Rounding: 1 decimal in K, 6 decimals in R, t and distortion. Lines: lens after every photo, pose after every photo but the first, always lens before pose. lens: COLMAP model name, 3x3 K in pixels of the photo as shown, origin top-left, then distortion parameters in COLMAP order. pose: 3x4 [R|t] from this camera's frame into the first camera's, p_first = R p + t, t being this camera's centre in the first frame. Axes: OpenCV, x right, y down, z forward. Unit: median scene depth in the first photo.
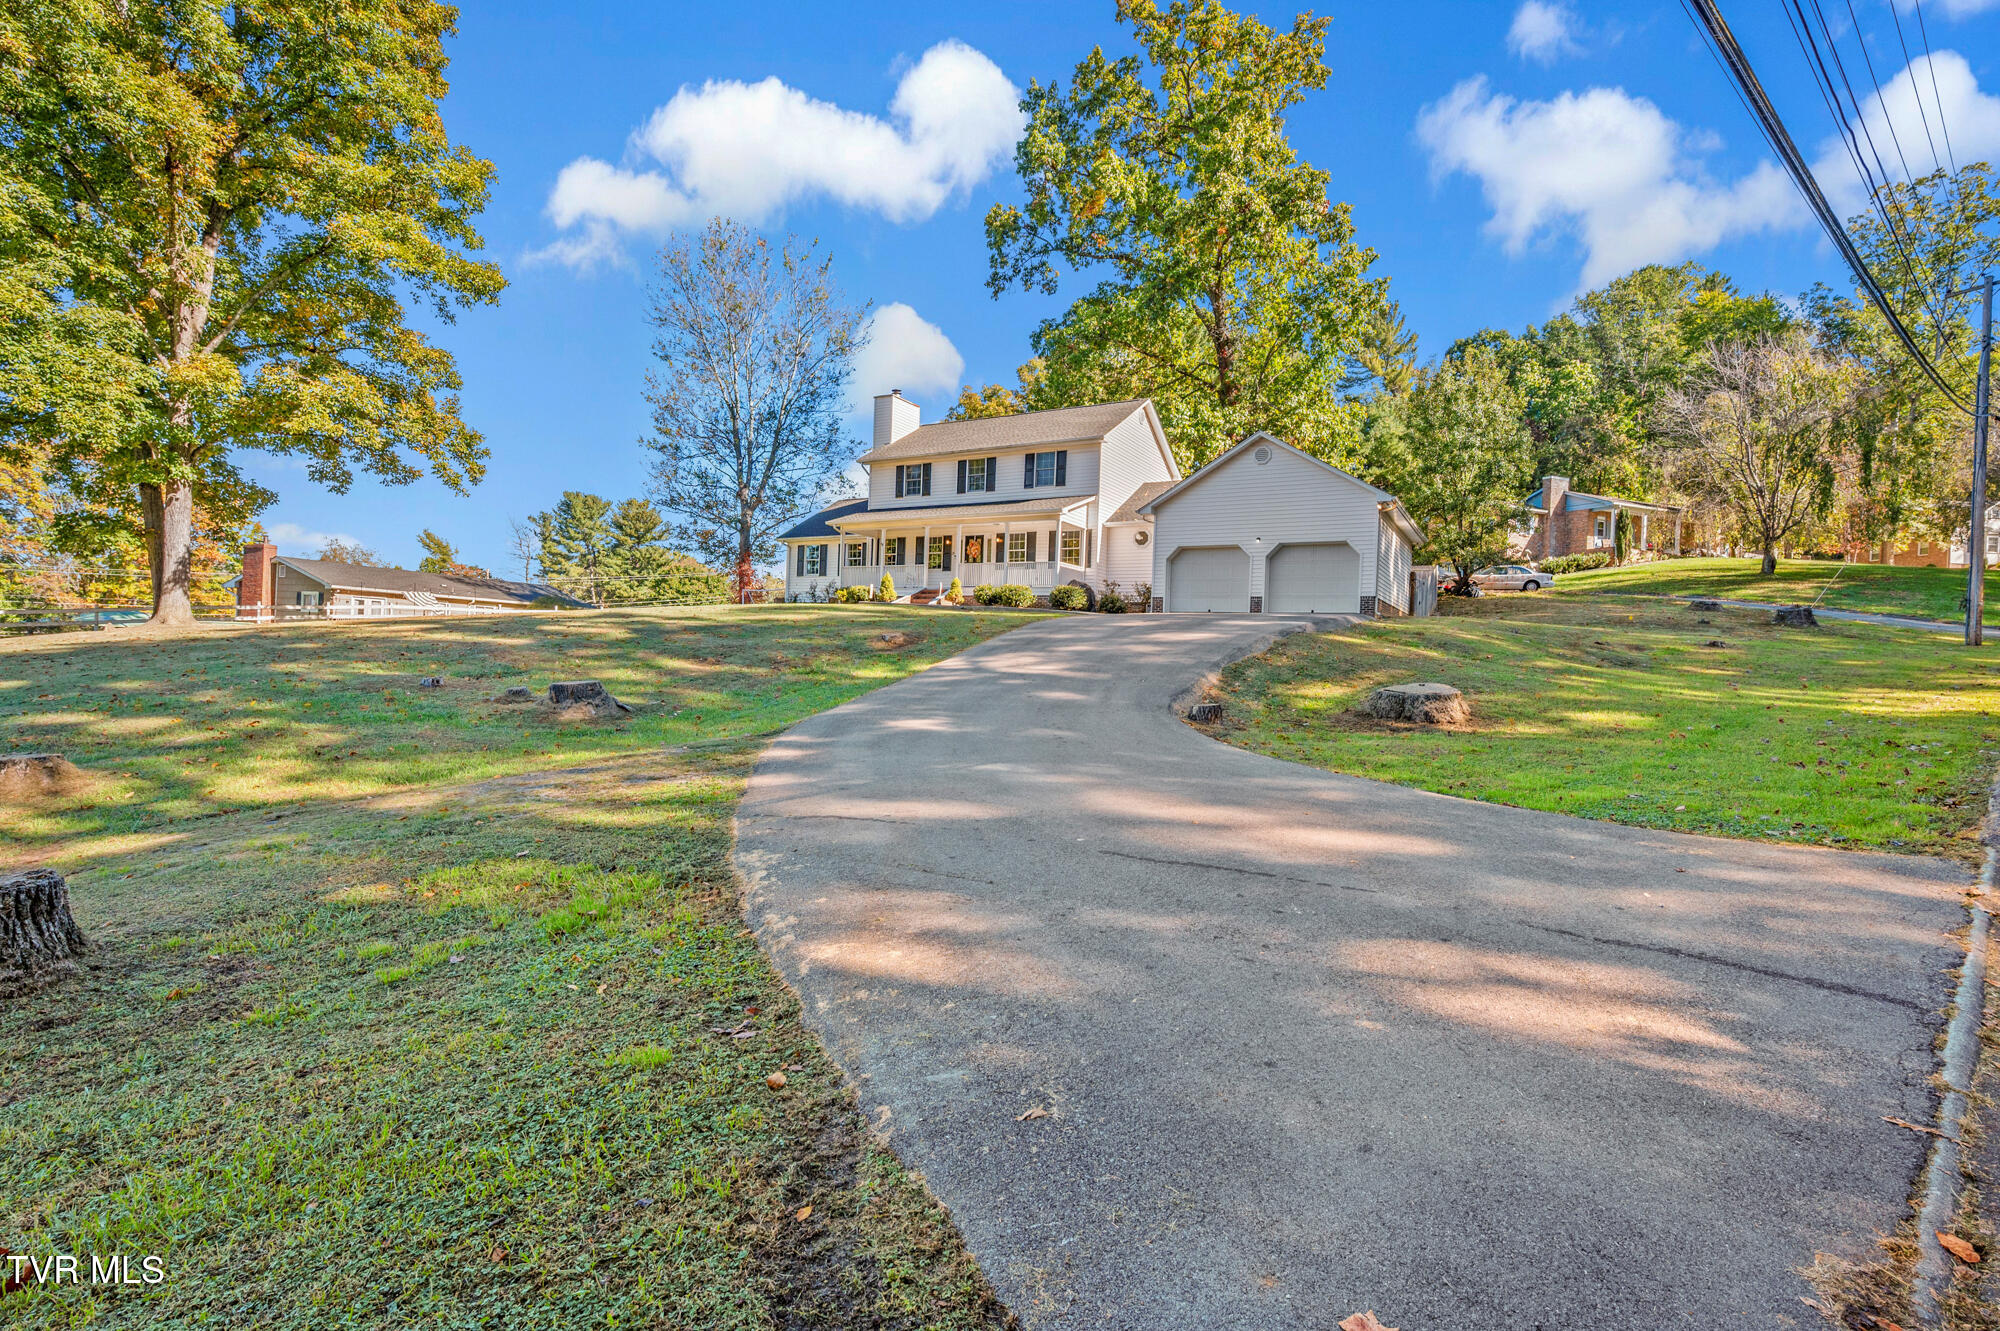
lens RADIAL K [[911.2, 0, 1003.9], [0, 911.2, 672.5], [0, 0, 1]] dist [0.022097, 0.000113]
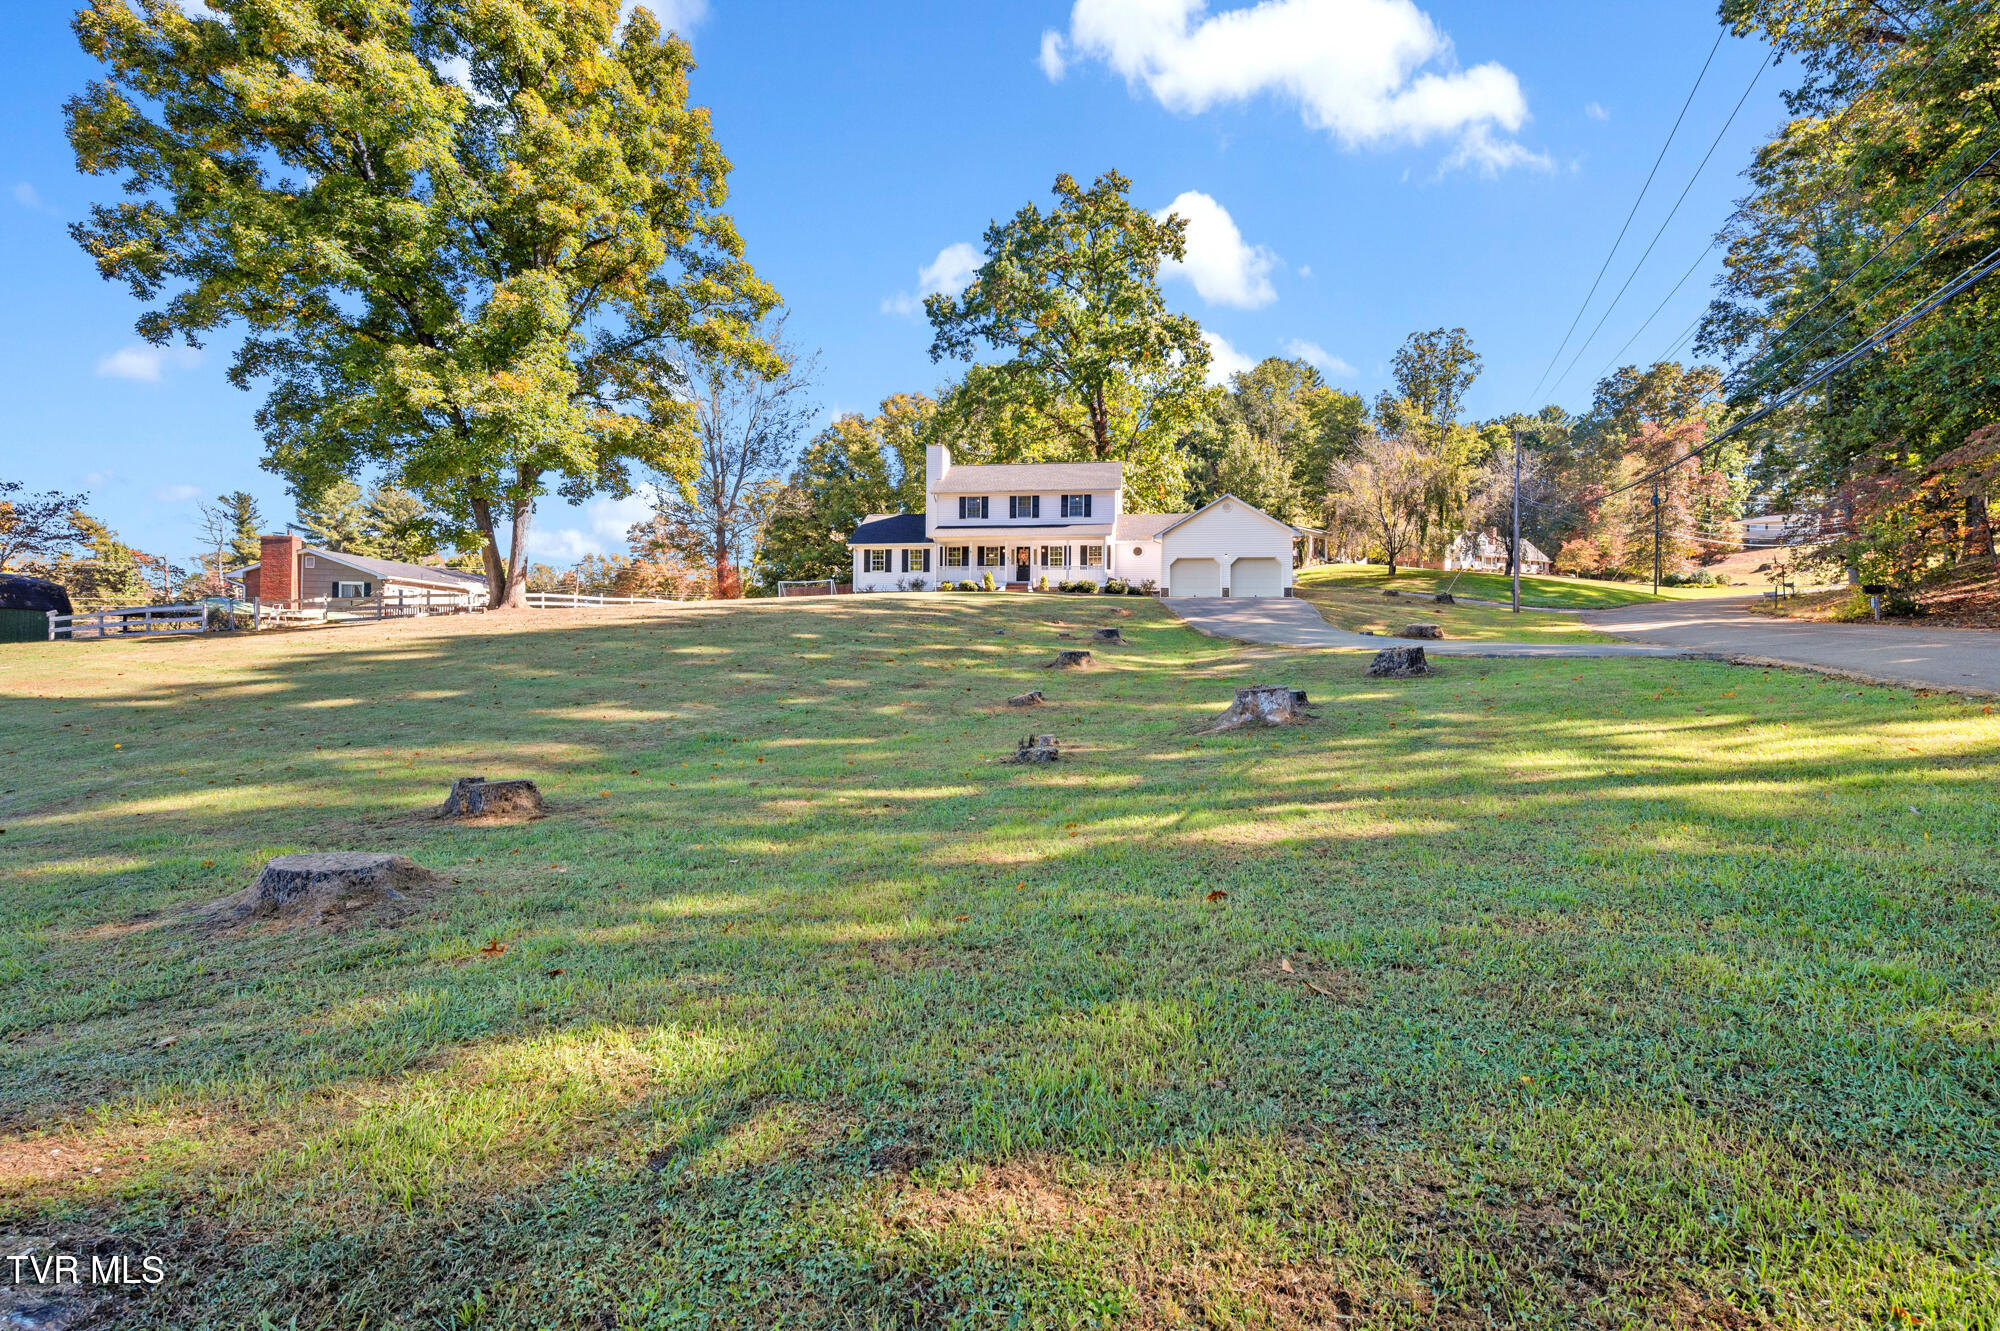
lens RADIAL K [[865.8, 0, 1000.0], [0, 865.8, 665.5], [0, 0, 1]] dist [0.030952, 0.000003]
pose [[0.935246, -0.028489, 0.352849, -0.577624], [0.027343, 0.999592, 0.008233, 0.032313], [-0.352940, 0.001949, 0.935644, -0.322018]]
